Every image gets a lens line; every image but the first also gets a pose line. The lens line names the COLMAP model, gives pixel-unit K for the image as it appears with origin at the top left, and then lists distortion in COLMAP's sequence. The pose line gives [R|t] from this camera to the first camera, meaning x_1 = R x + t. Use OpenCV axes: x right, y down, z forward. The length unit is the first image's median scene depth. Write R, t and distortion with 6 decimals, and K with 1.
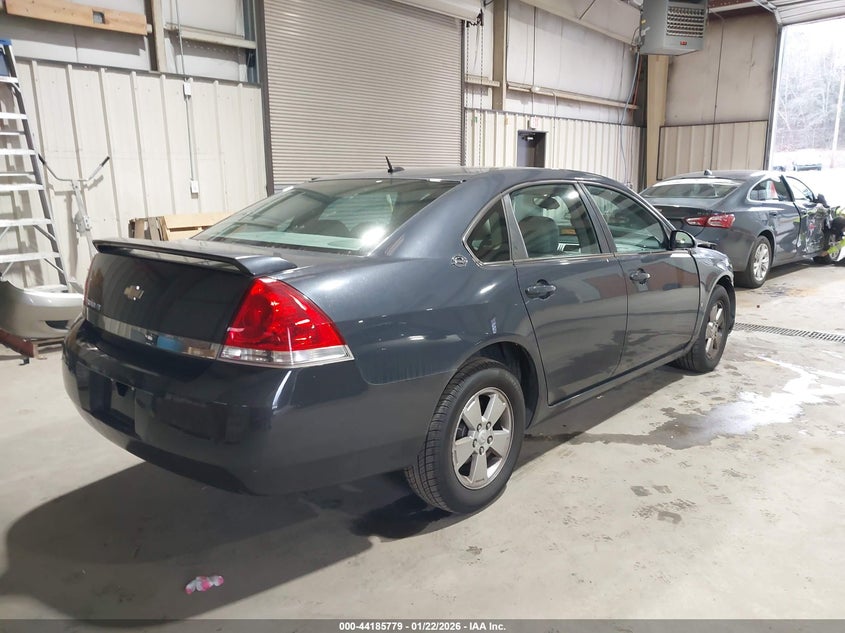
lens RADIAL K [[661.0, 0, 424.8], [0, 661.0, 310.6], [0, 0, 1]] dist [0.007505, 0.004203]
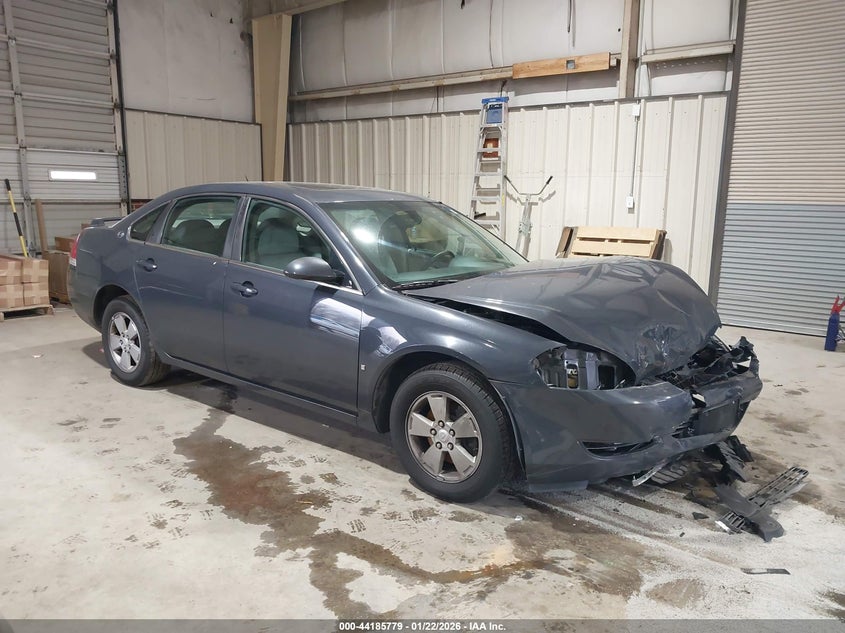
lens RADIAL K [[661.0, 0, 424.3], [0, 661.0, 315.4], [0, 0, 1]] dist [0.007505, 0.004203]
pose [[0.082722, 0.192616, -0.977781, 1.157531], [-0.215157, 0.961457, 0.171198, -0.209898], [0.973070, 0.196214, 0.120976, 0.989335]]
